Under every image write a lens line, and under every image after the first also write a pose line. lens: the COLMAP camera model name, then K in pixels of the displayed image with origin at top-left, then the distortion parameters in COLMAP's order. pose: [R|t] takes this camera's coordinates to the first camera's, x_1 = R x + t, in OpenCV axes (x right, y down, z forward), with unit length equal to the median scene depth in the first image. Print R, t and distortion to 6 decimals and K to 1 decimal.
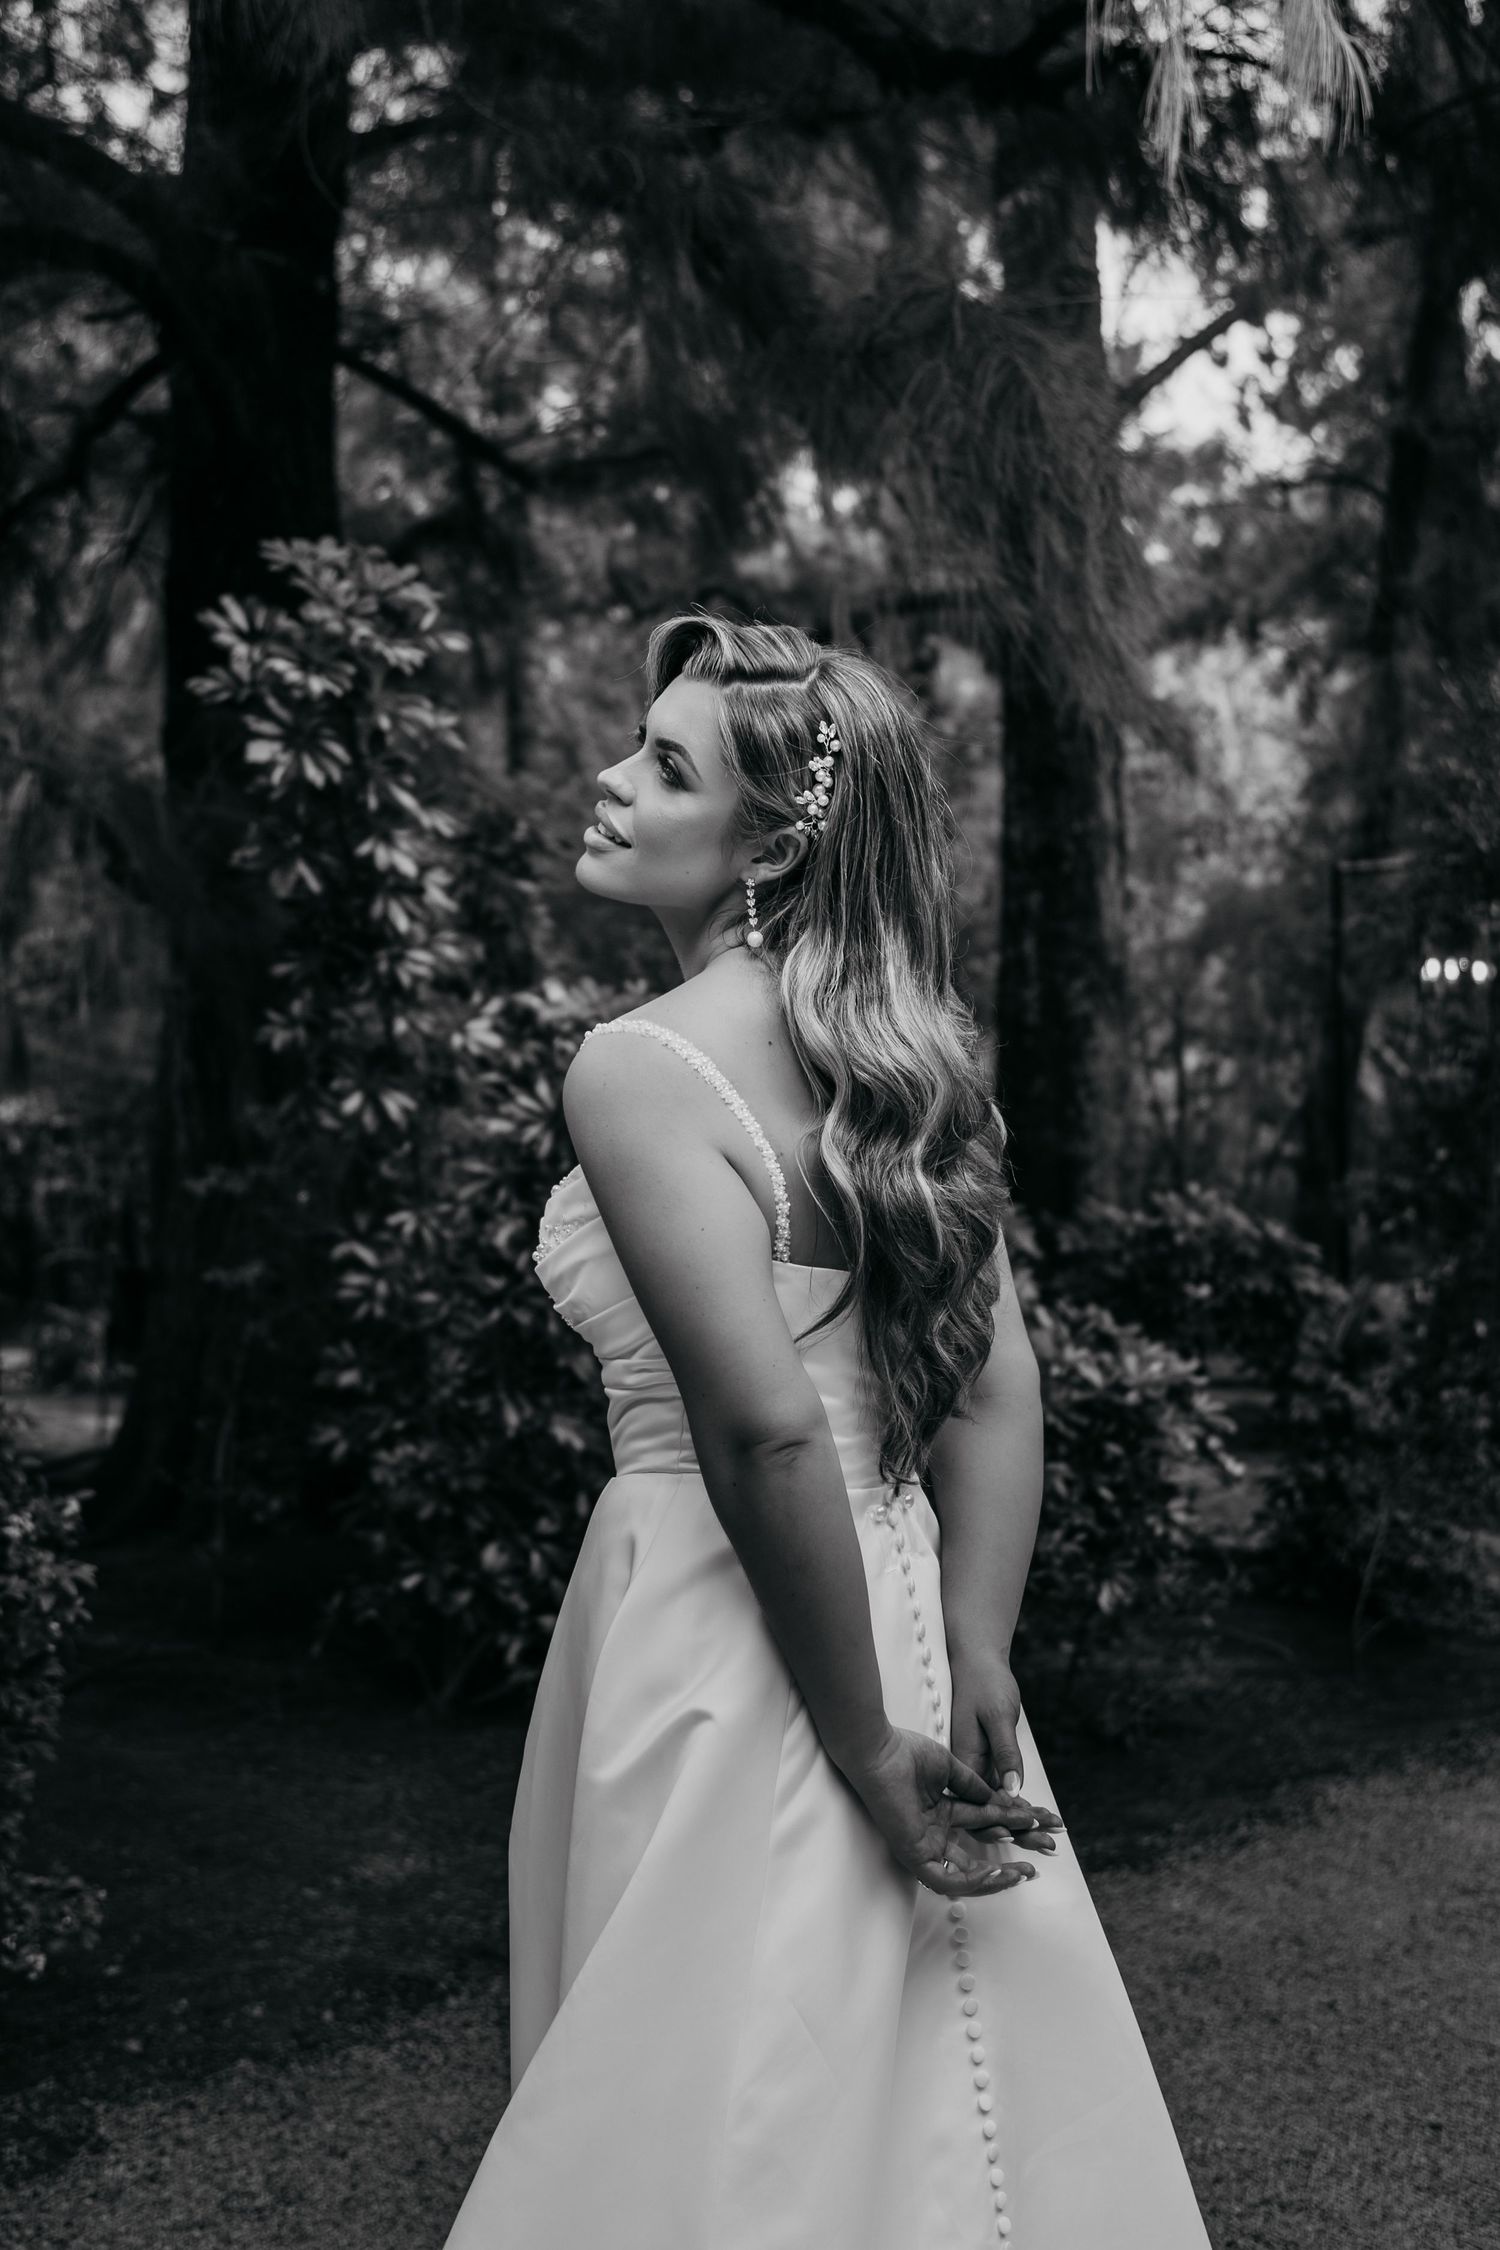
lens RADIAL K [[2567.6, 0, 719.7], [0, 2567.6, 1067.2], [0, 0, 1]] dist [0.011938, -0.058804]
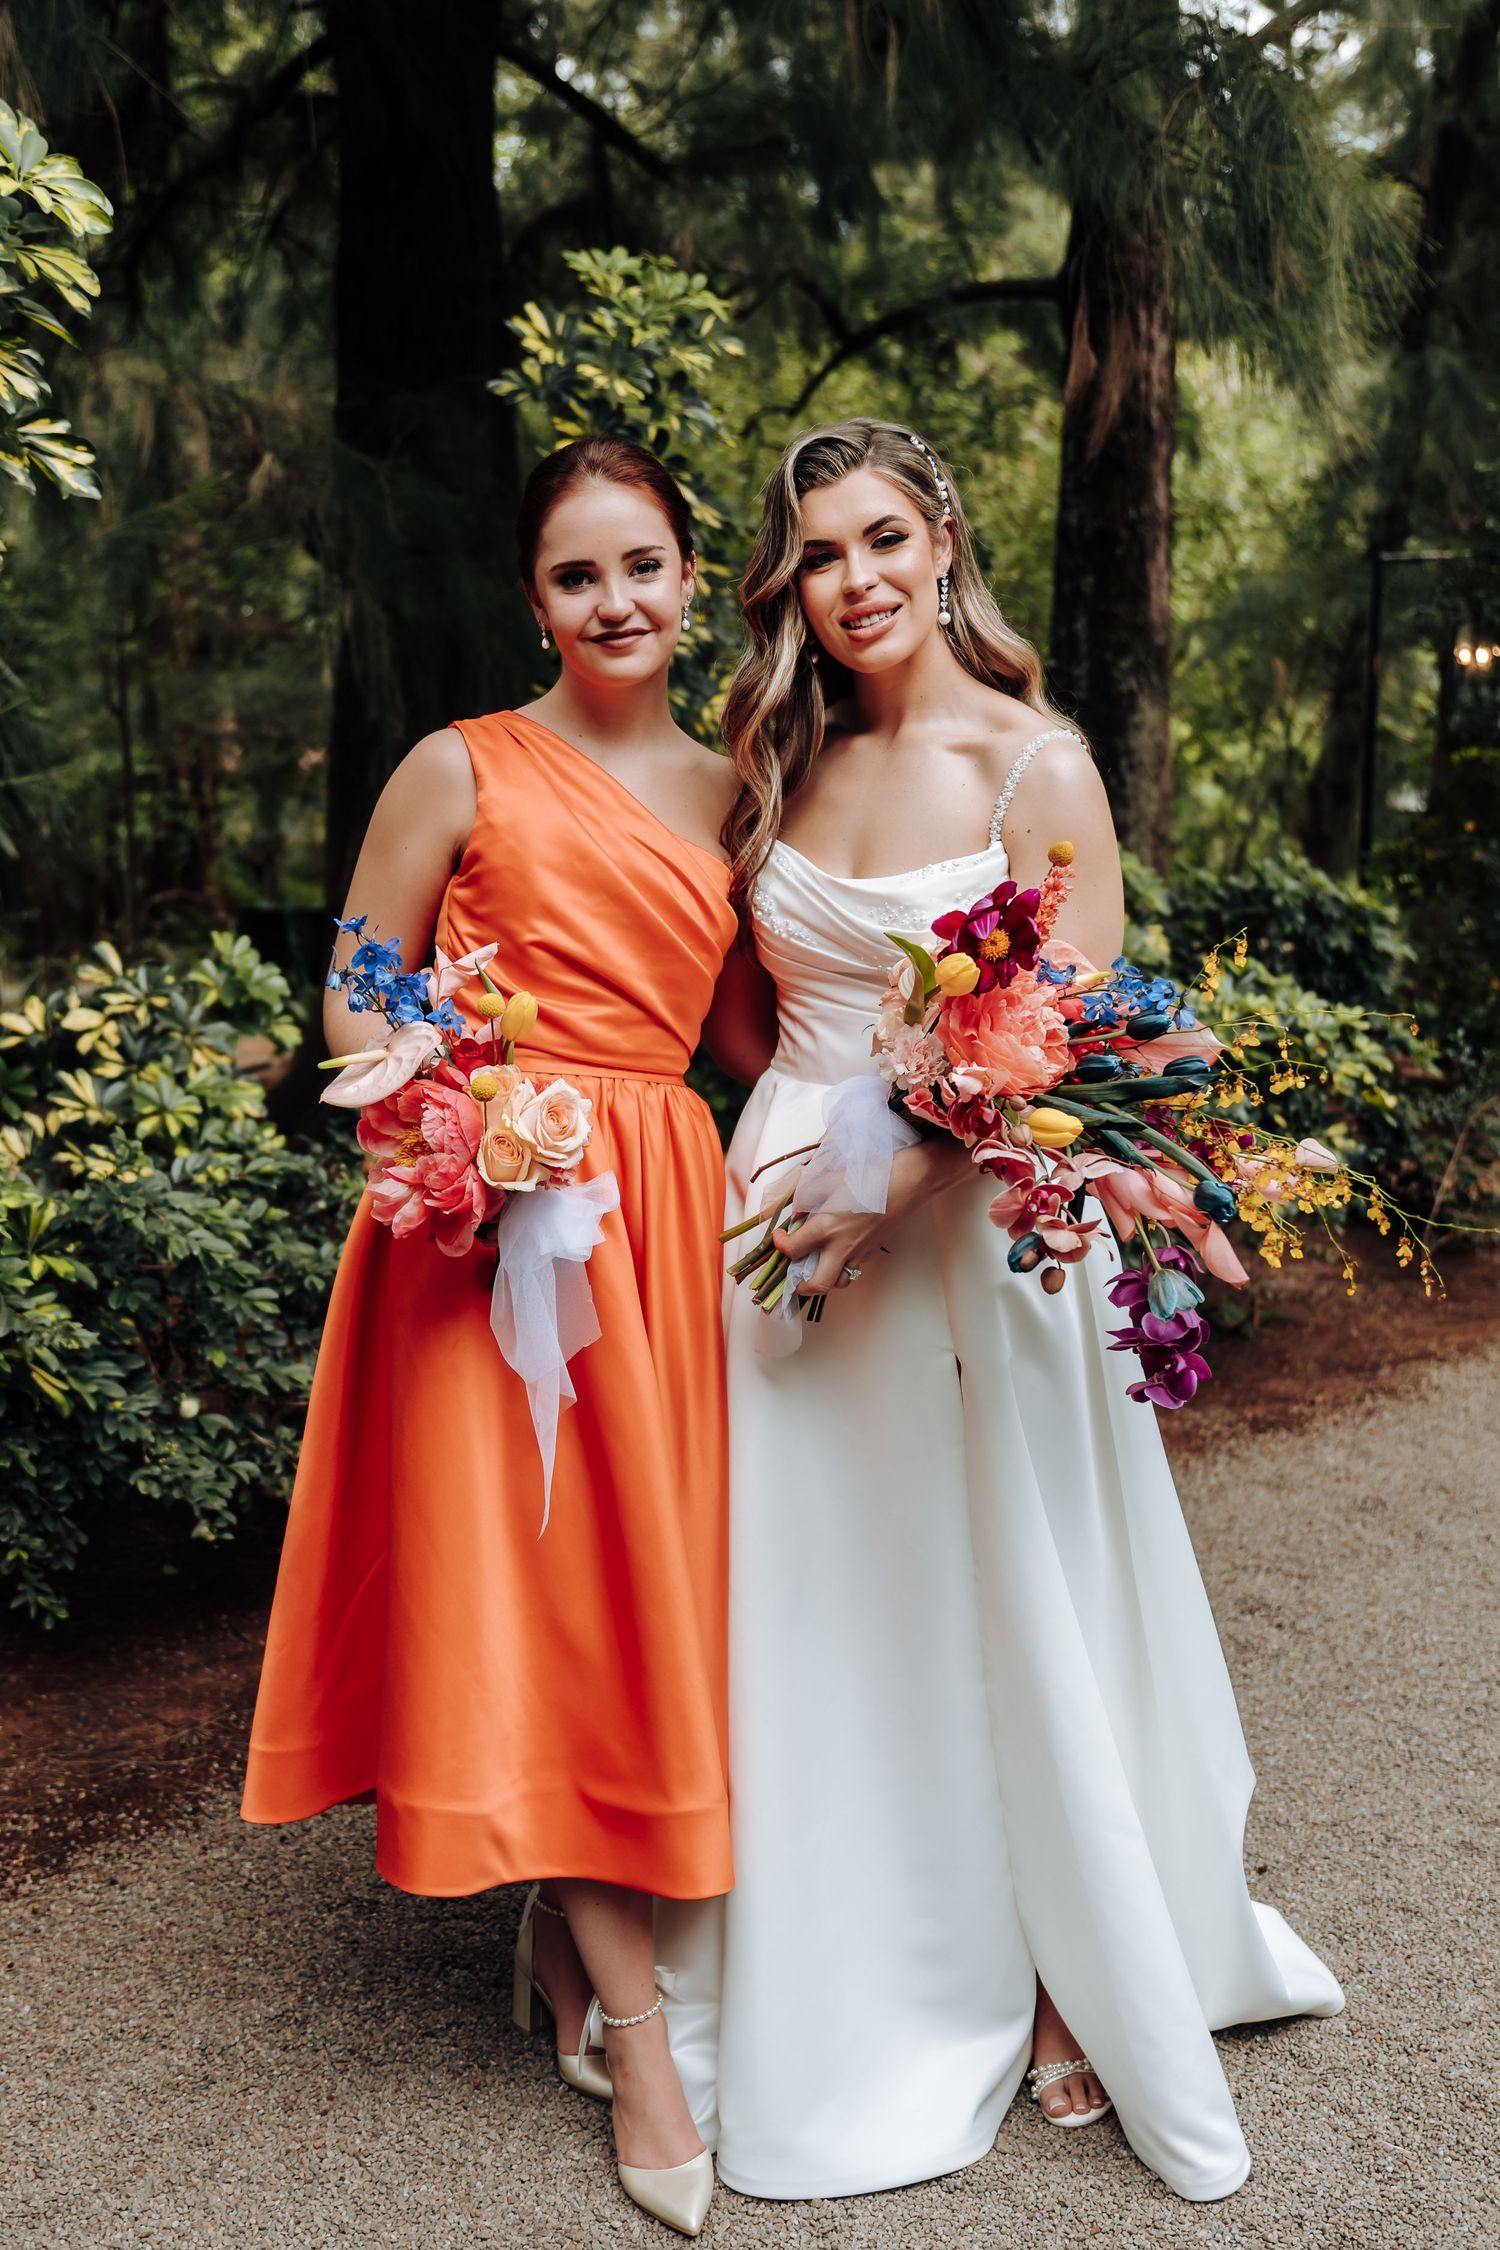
lens RADIAL K [[2379.0, 0, 677.9], [0, 2379.0, 1129.5], [0, 0, 1]] dist [0.003590, -0.005849]
pose [[0.999840, 0.017171, 0.004992, -0.124338], [-0.017763, 0.985834, 0.166782, -0.004913], [-0.002058, -0.166844, 0.985981, -0.062054]]
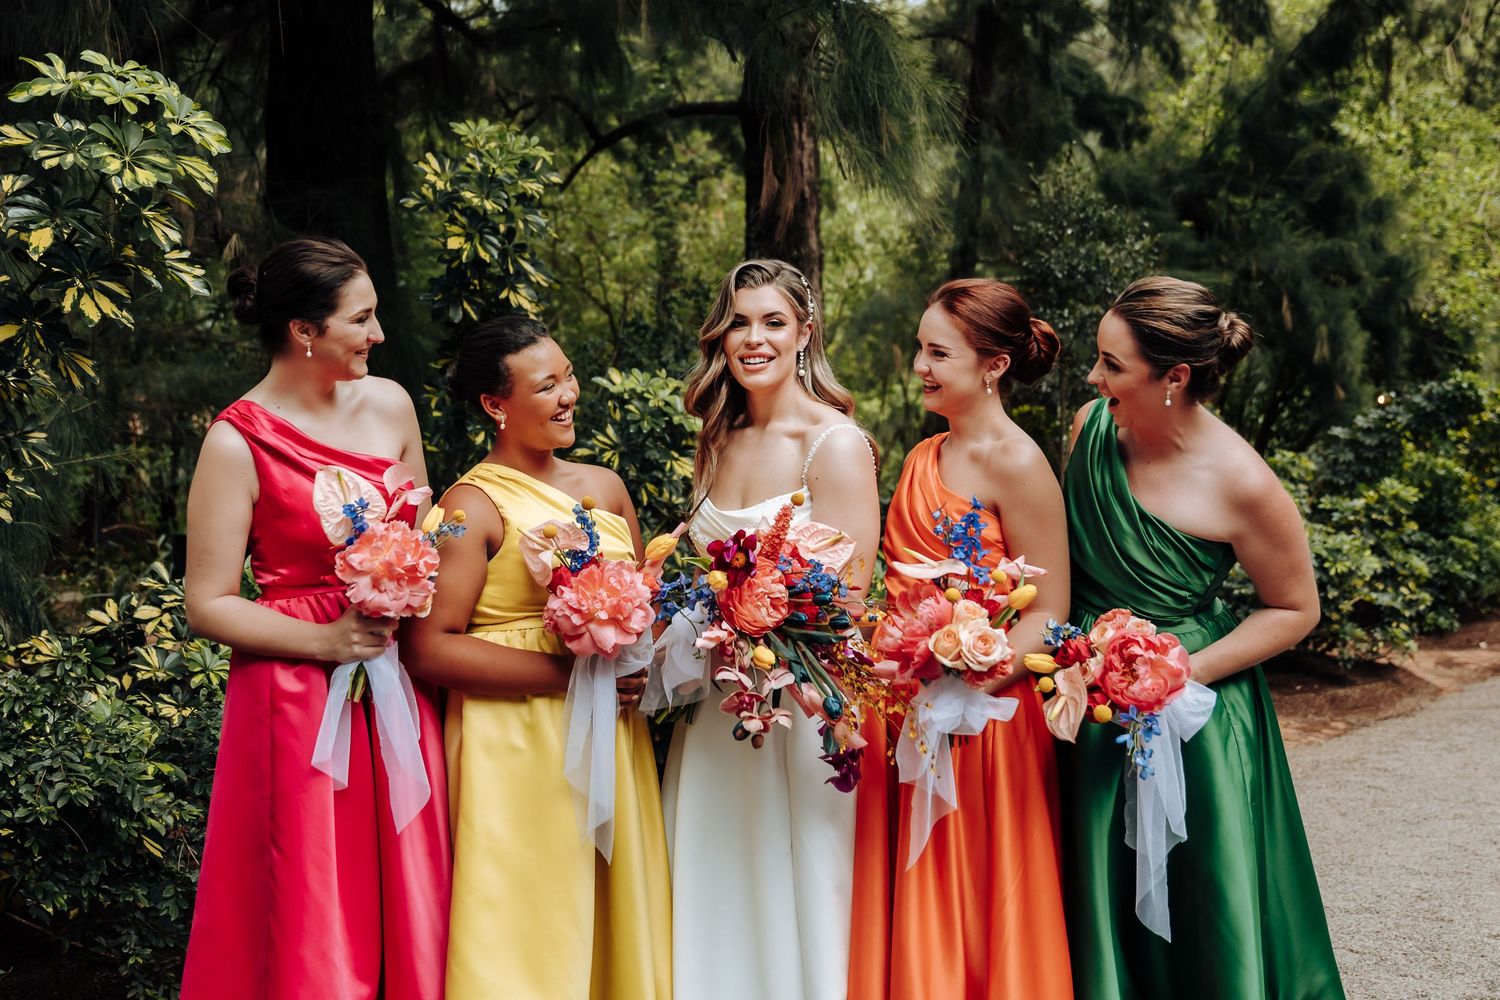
lens RADIAL K [[1760.9, 0, 675.0], [0, 1760.9, 397.3], [0, 0, 1]] dist [-0.002541, -0.031965]
pose [[0.992778, -0.002157, 0.119950, -0.163008], [0.001772, 0.999993, 0.003317, -0.018243], [-0.119956, -0.003080, 0.992774, -0.205348]]
